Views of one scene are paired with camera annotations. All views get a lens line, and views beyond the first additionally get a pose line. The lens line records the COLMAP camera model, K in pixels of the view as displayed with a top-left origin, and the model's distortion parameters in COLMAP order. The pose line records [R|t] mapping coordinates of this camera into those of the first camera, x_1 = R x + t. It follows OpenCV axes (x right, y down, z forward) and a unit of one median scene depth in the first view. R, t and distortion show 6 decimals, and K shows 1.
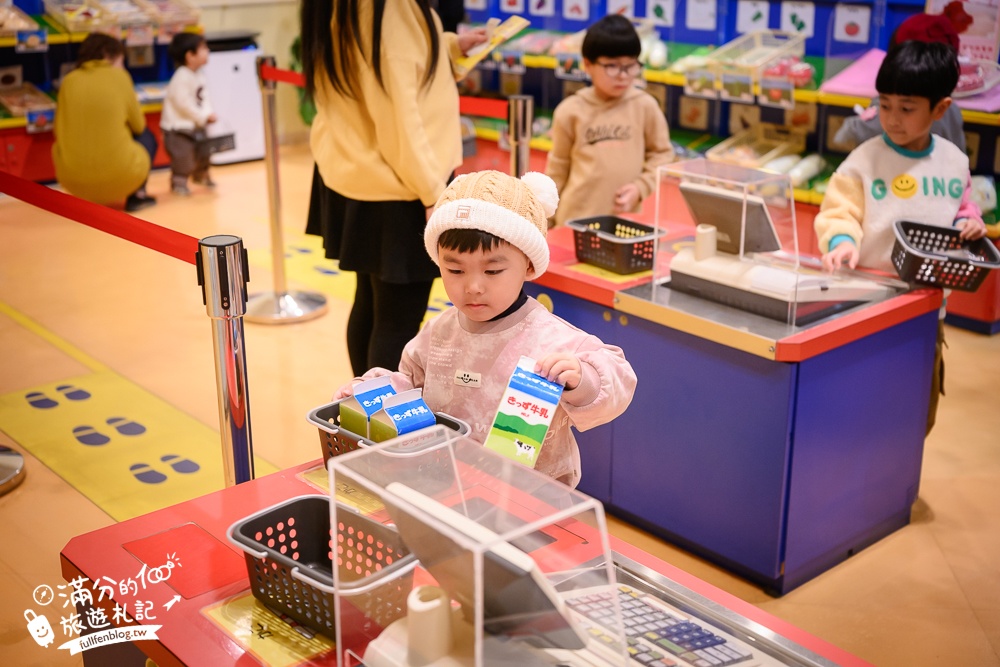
lens RADIAL K [[1236.7, 0, 501.8], [0, 1236.7, 334.9], [0, 0, 1]] dist [-0.017009, 0.000000]
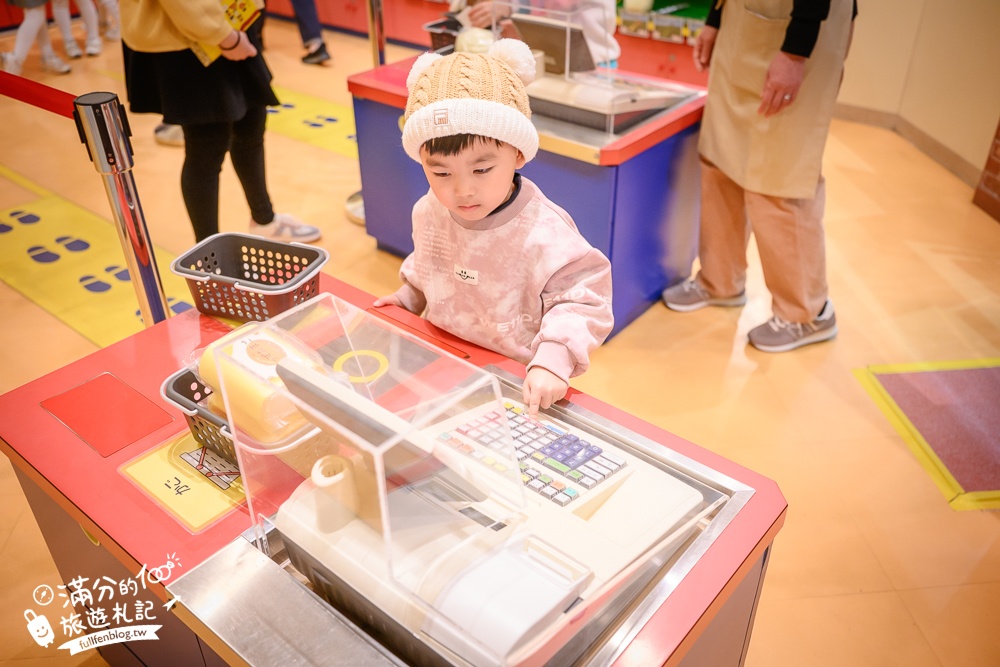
lens RADIAL K [[845.4, 0, 491.8], [0, 845.4, 345.4], [0, 0, 1]] dist [0.000956, -0.010649]
pose [[0.988811, -0.091183, 0.118064, -0.000785], [0.058439, 0.964958, 0.255815, -0.028022], [-0.137253, -0.246053, 0.959489, 0.163626]]
